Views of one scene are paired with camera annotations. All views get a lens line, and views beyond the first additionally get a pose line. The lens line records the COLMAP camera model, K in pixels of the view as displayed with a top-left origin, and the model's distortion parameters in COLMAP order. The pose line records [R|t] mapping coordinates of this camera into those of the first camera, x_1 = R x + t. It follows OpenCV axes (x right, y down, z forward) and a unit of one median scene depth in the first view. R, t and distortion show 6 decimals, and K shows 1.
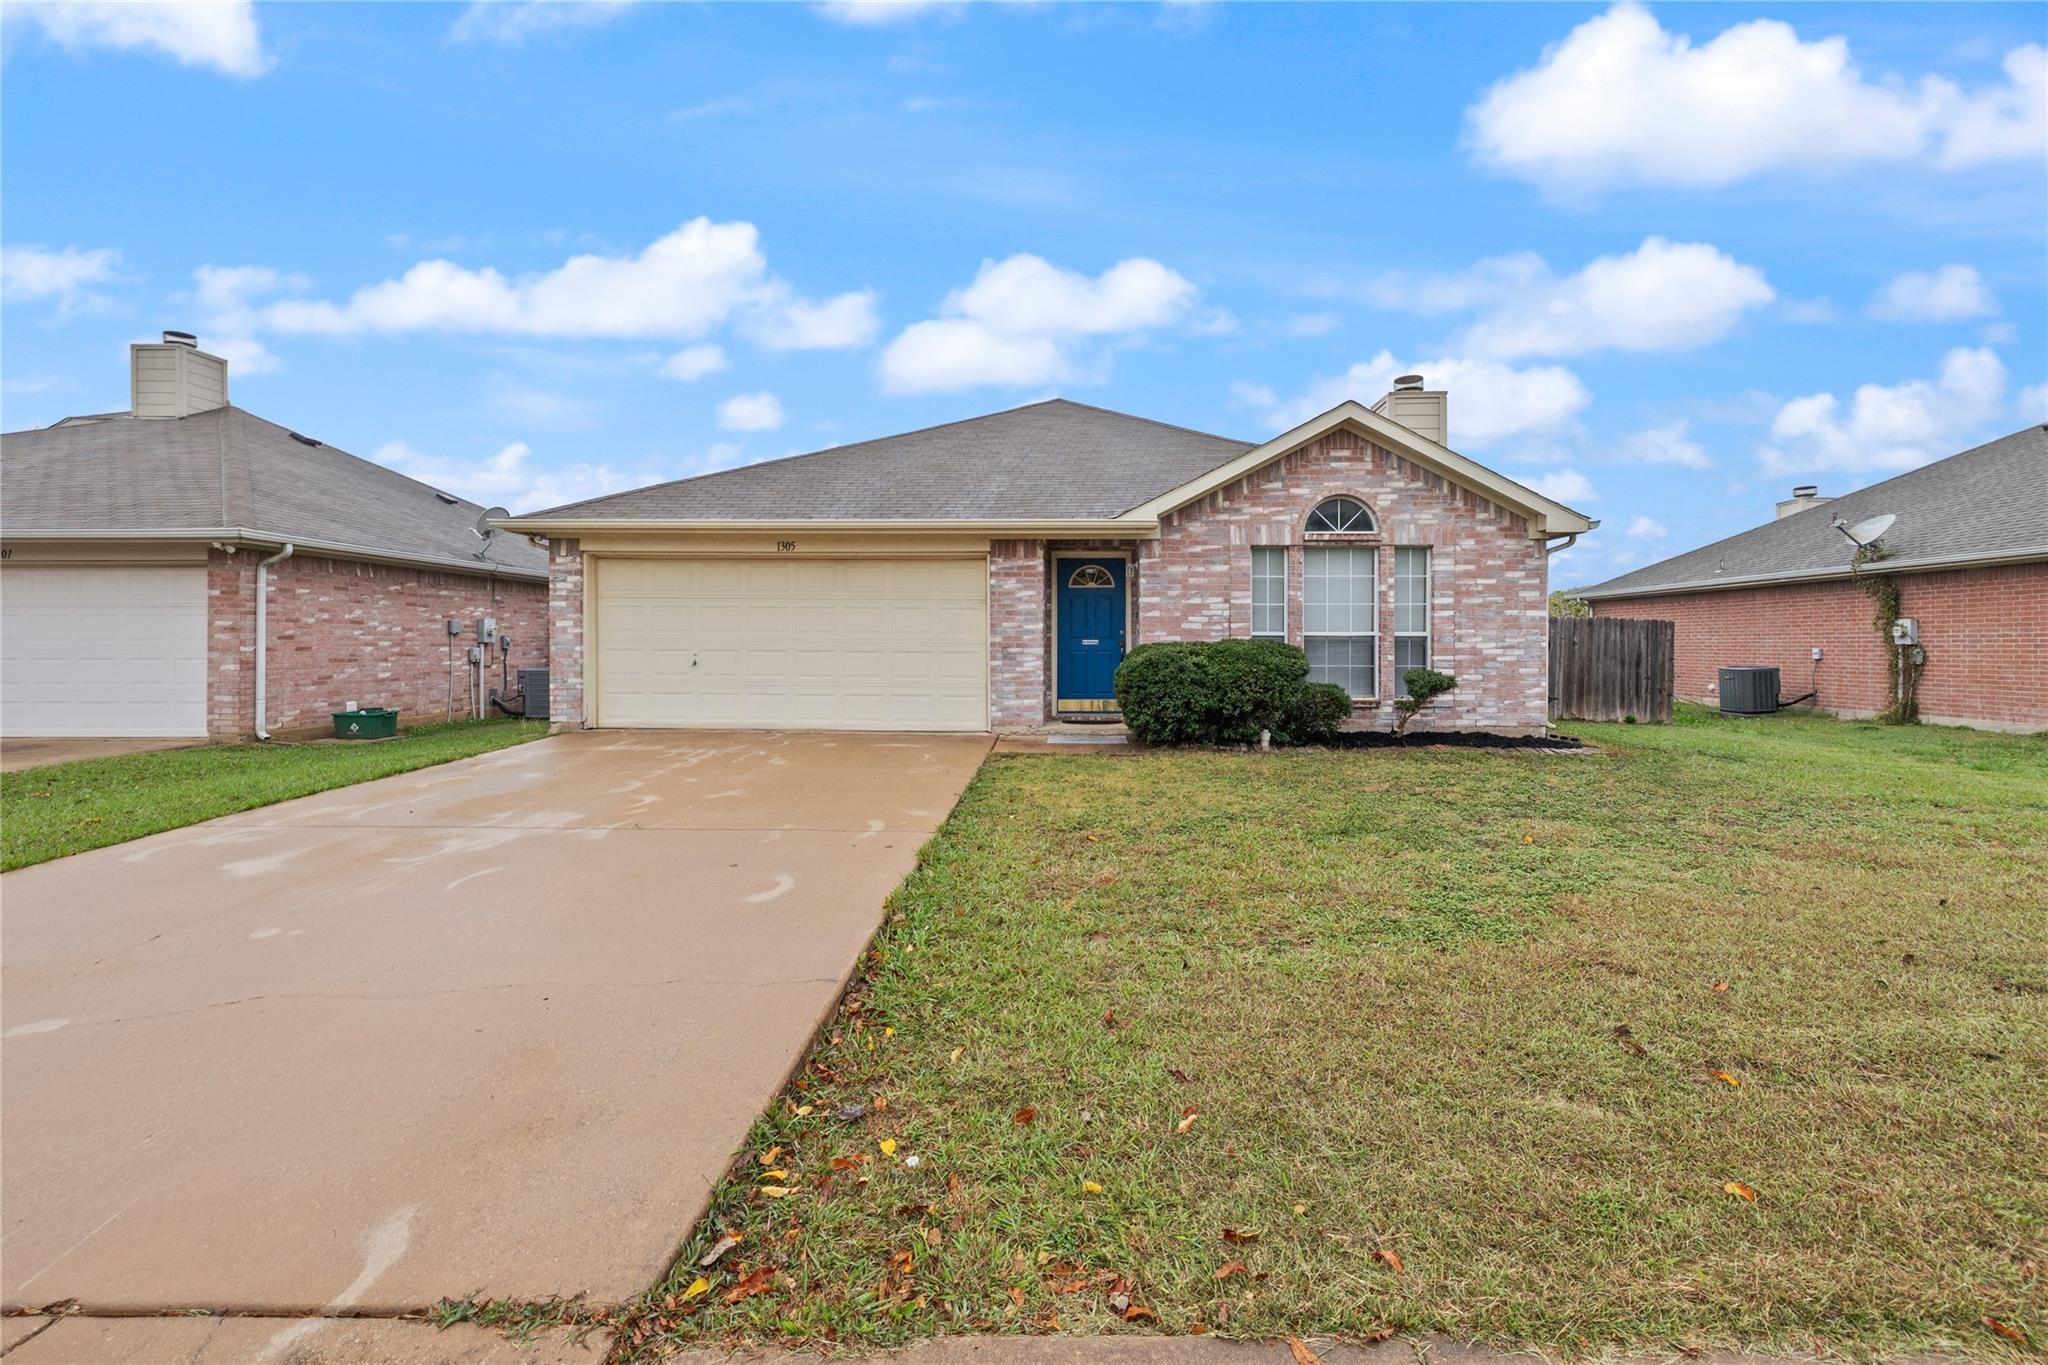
lens RADIAL K [[883.6, 0, 945.1], [0, 883.6, 682.9], [0, 0, 1]] dist [0.000803, 0.000560]
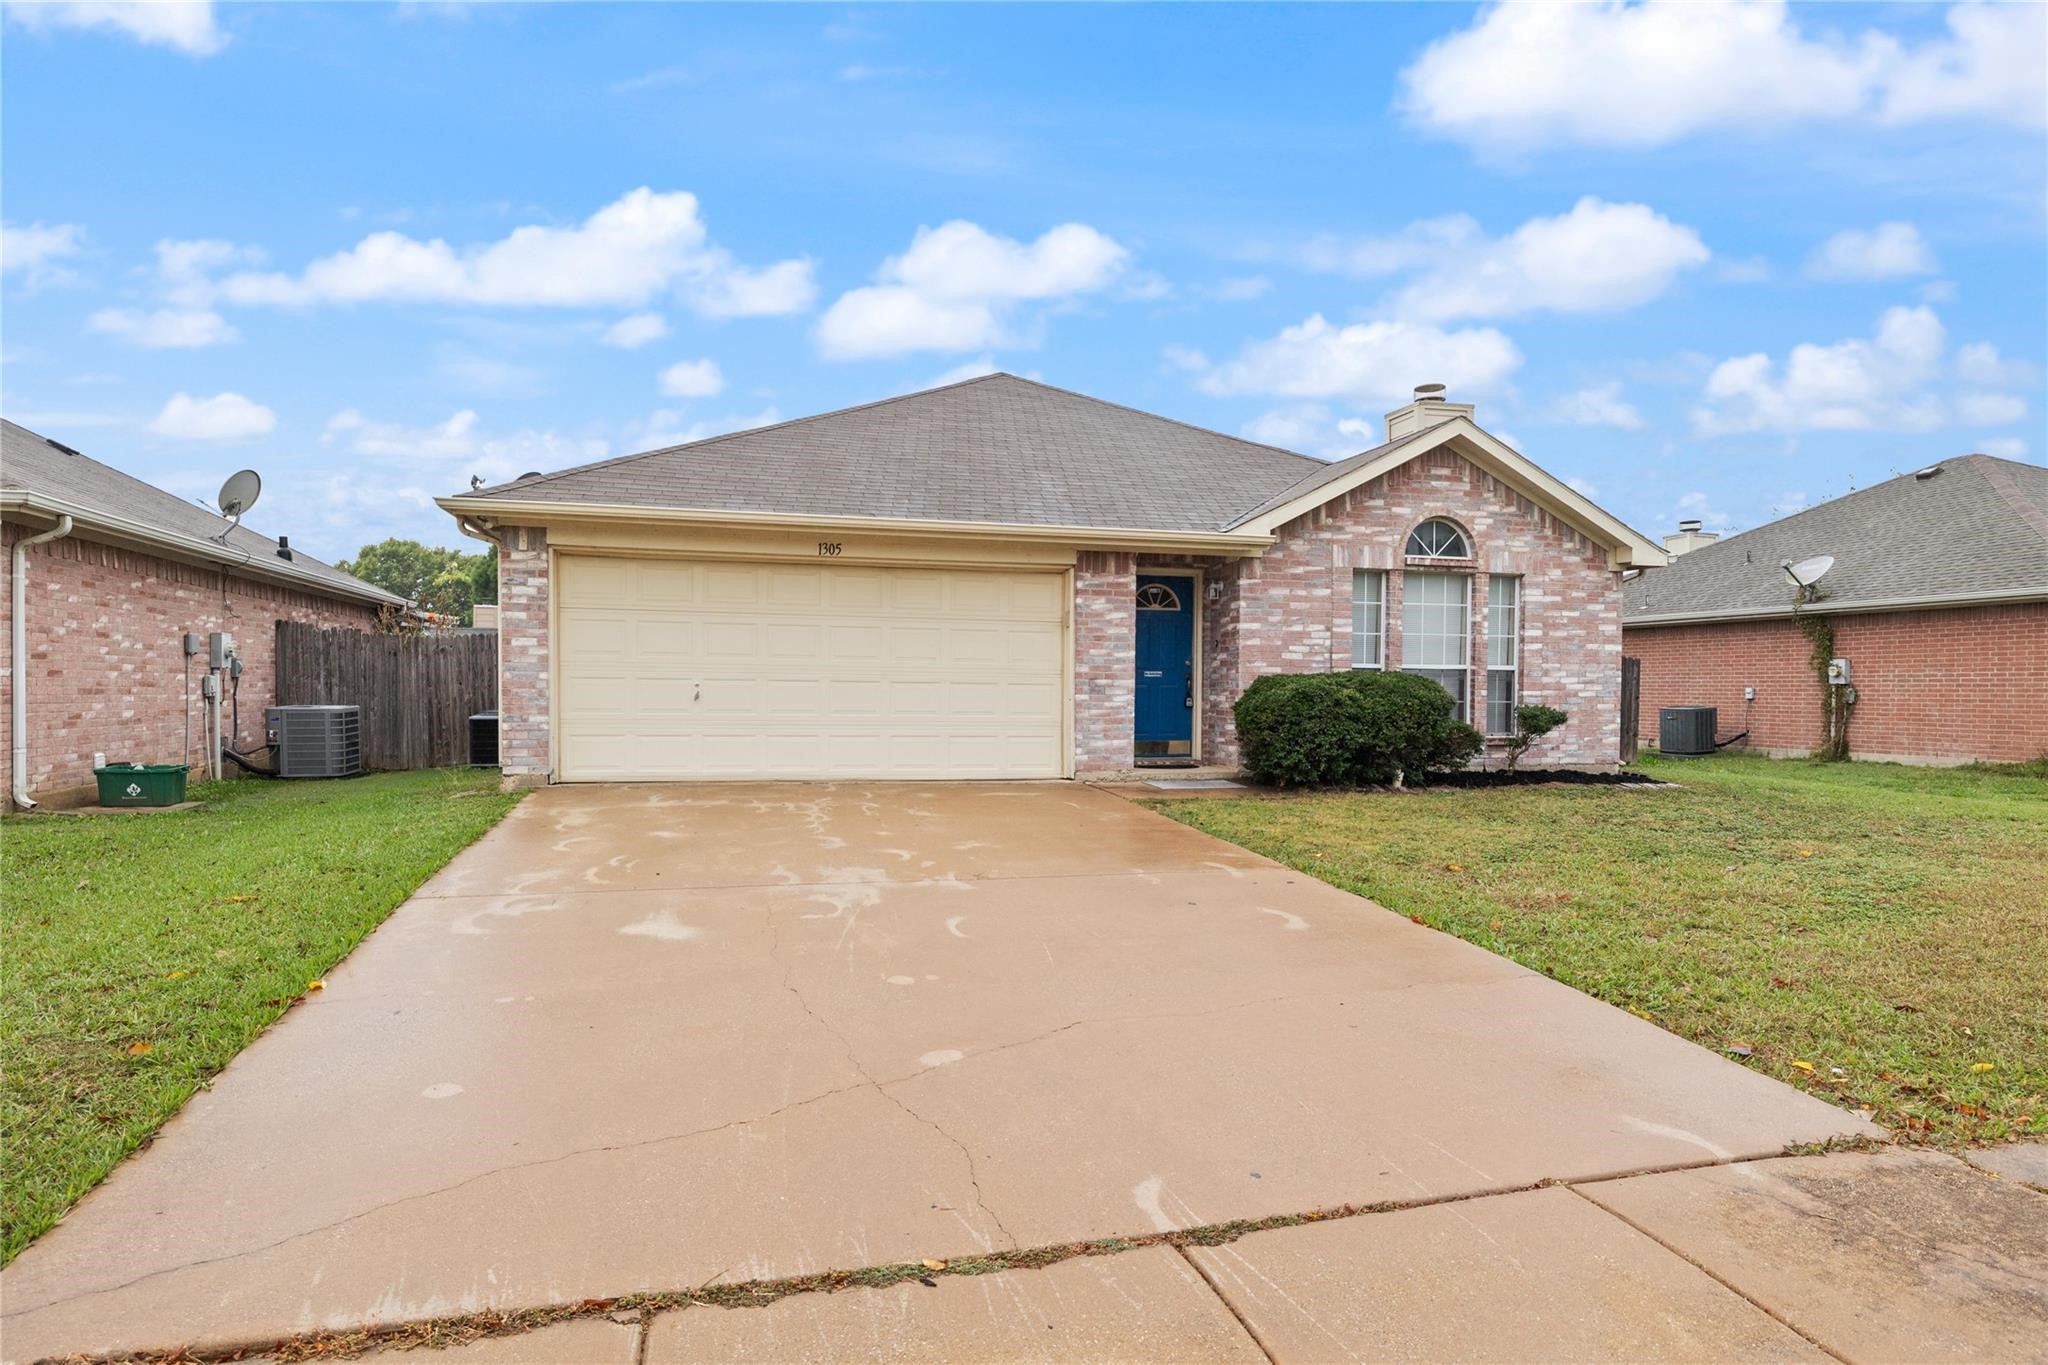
lens RADIAL K [[1253.7, 0, 819.1], [0, 1253.7, 769.0], [0, 0, 1]] dist [0.006747, -0.002006]
pose [[0.960633, -0.011430, 0.277586, -0.519567], [0.004946, 0.999699, 0.024047, 0.016123], [-0.277777, -0.021727, 0.960400, -0.084095]]
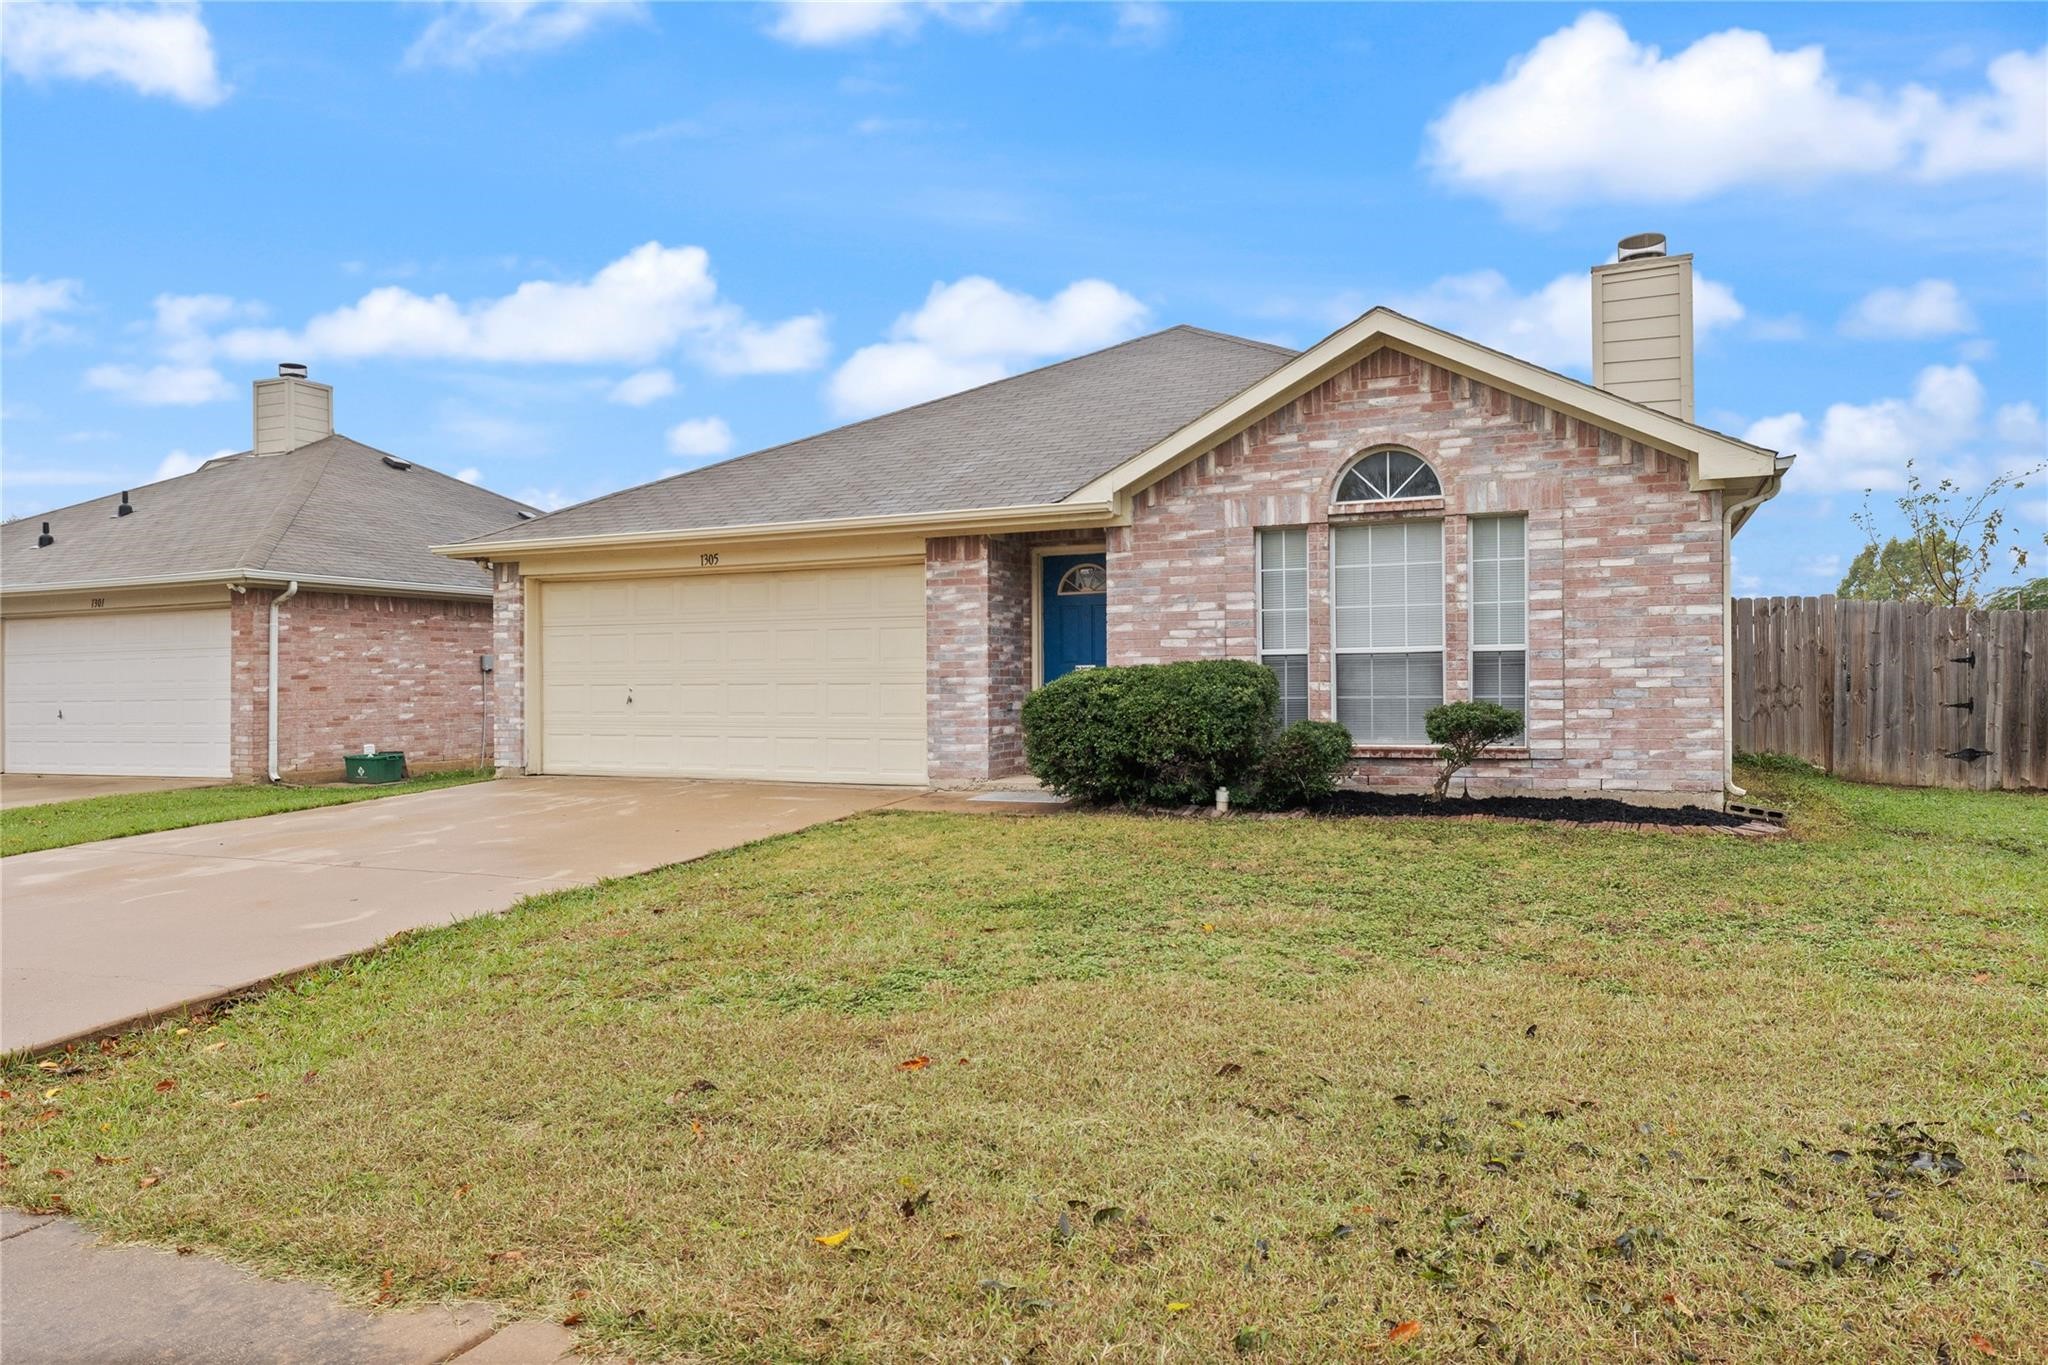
lens RADIAL K [[1273.0, 0, 880.9], [0, 1273.0, 728.3], [0, 0, 1]] dist [-0.004723, 0.004792]
pose [[0.920827, 0.002045, -0.389967, 0.451287], [-0.004191, 0.999980, -0.004652, 0.010041], [0.389950, 0.005918, 0.920817, -0.043158]]
